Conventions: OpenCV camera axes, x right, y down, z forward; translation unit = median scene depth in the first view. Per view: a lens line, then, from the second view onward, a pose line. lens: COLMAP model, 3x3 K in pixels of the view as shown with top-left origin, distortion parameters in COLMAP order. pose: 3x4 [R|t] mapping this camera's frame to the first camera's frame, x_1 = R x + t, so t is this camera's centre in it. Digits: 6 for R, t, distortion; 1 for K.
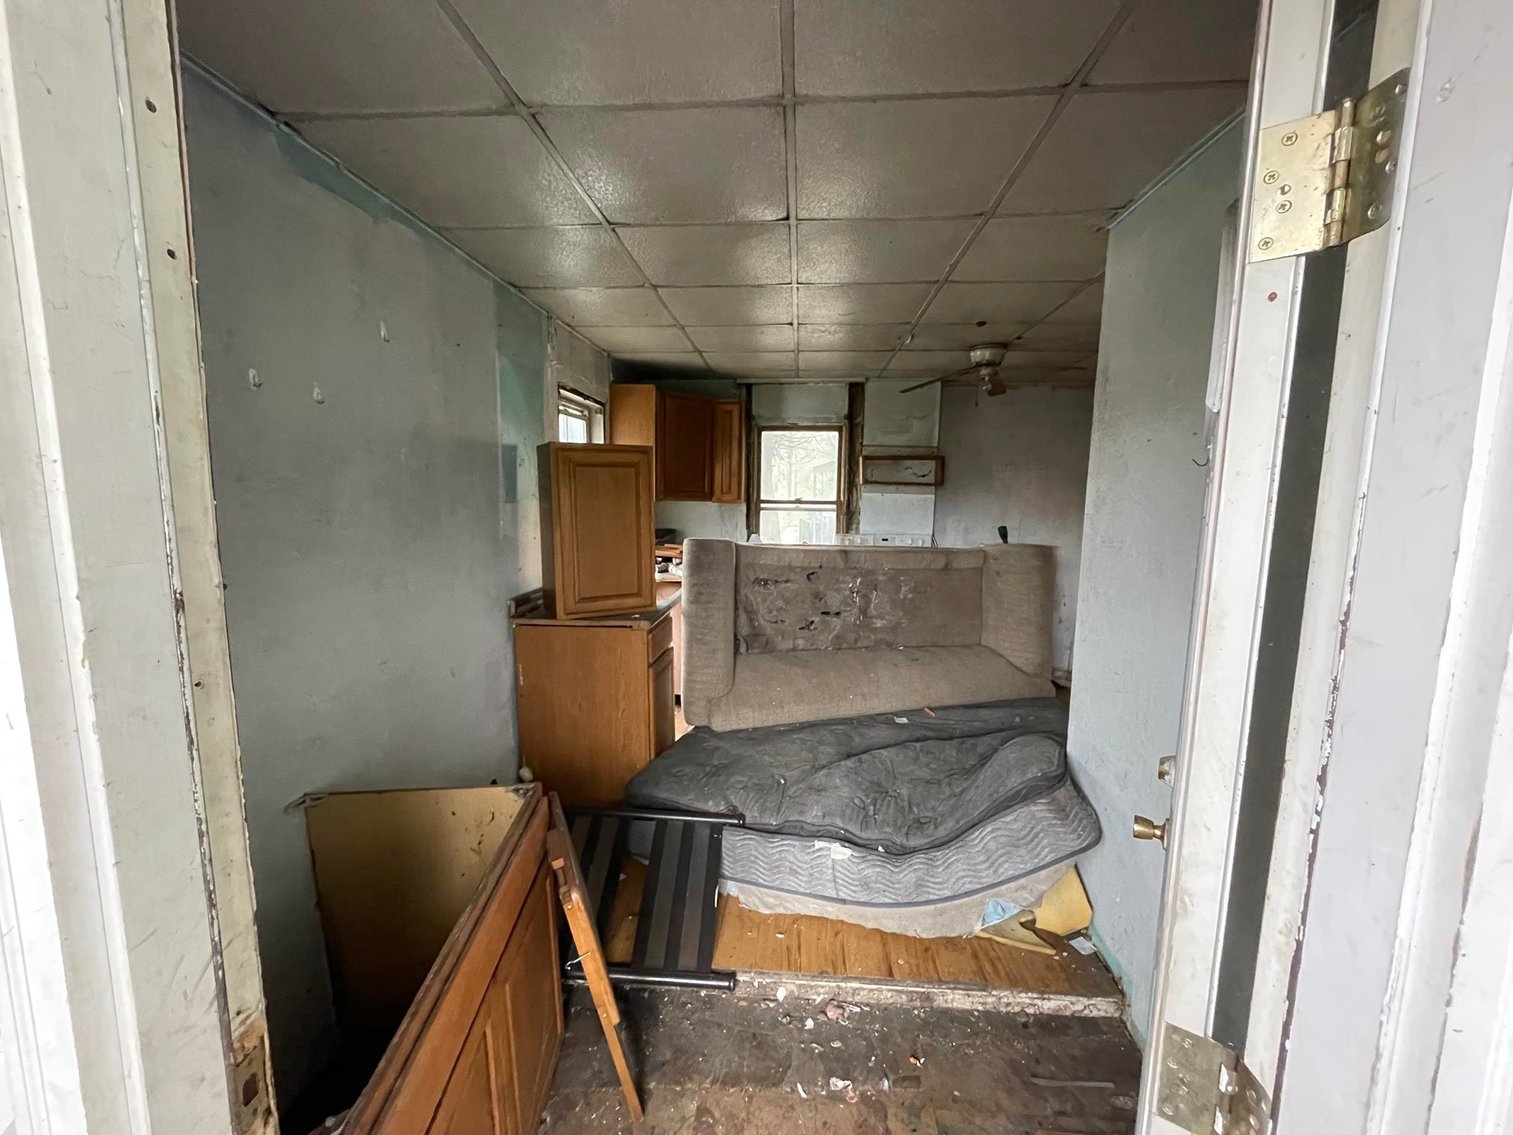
lens RADIAL K [[618.6, 0, 756.5], [0, 618.6, 567.5], [0, 0, 1]] dist [0.000320, 0.000002]
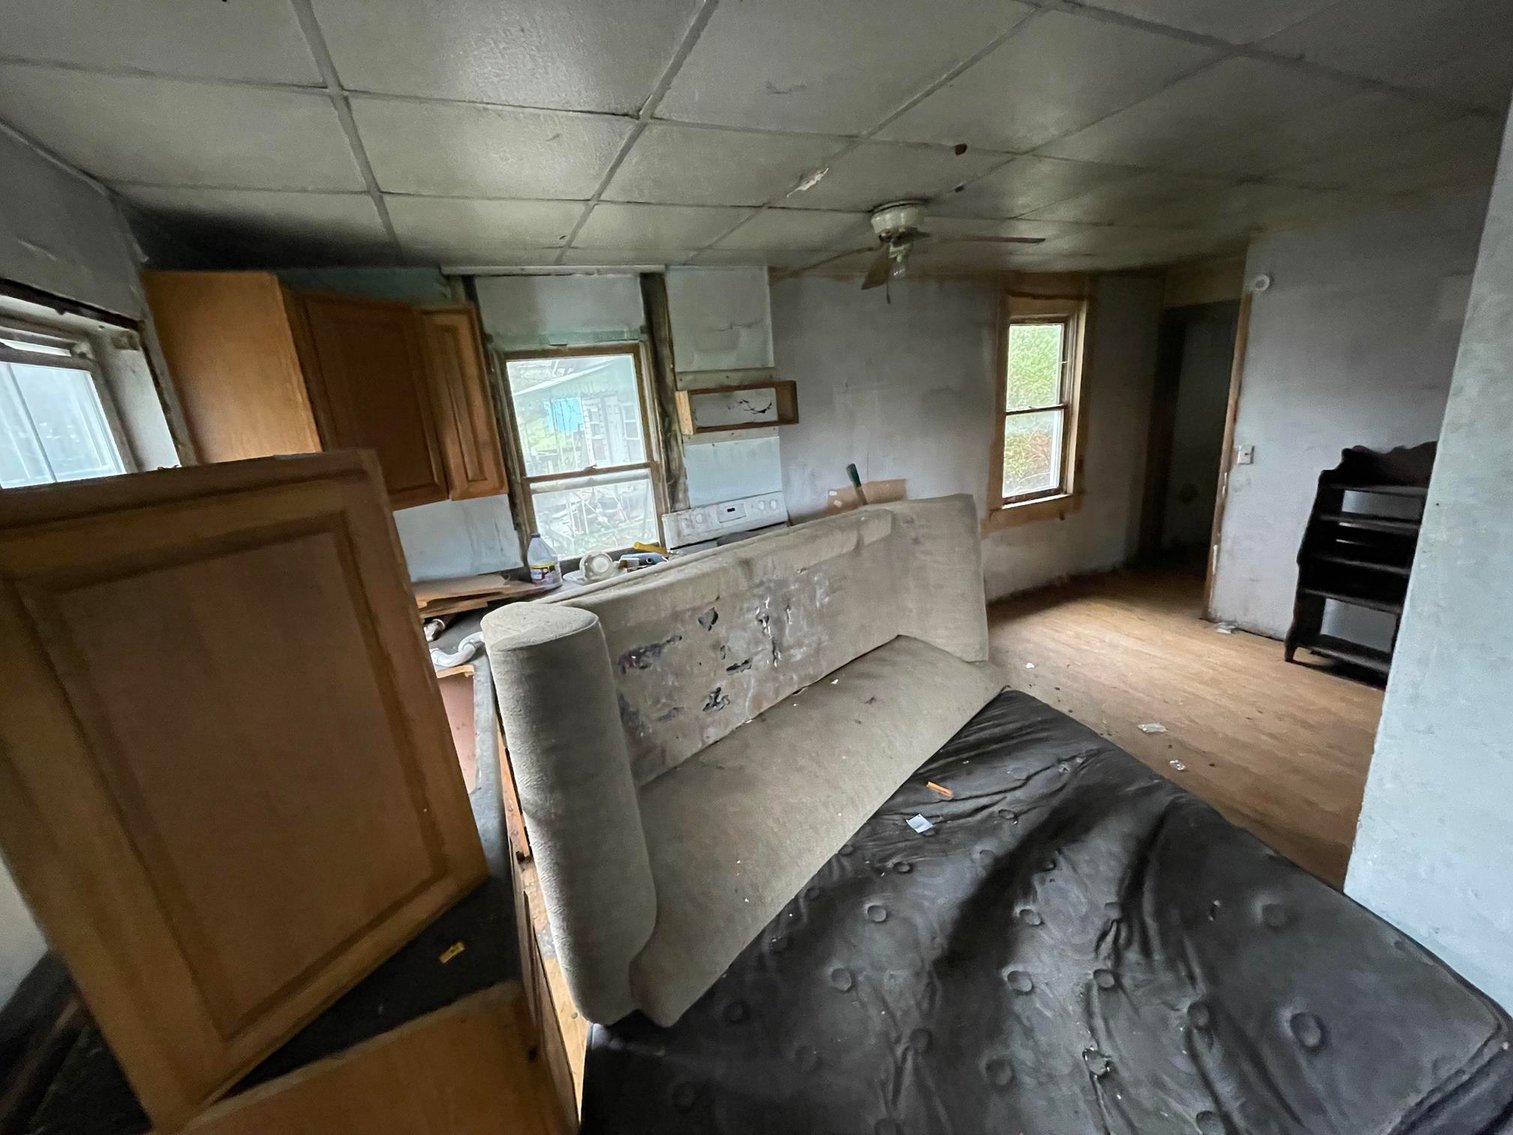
lens RADIAL K [[618.6, 0, 756.5], [0, 618.6, 567.5], [0, 0, 1]] dist [0.000320, 0.000002]
pose [[0.865708, -0.218363, 0.450407, -0.094996], [0.156476, 0.972790, 0.170866, -0.096803], [-0.475462, -0.077442, 0.876321, 0.371891]]
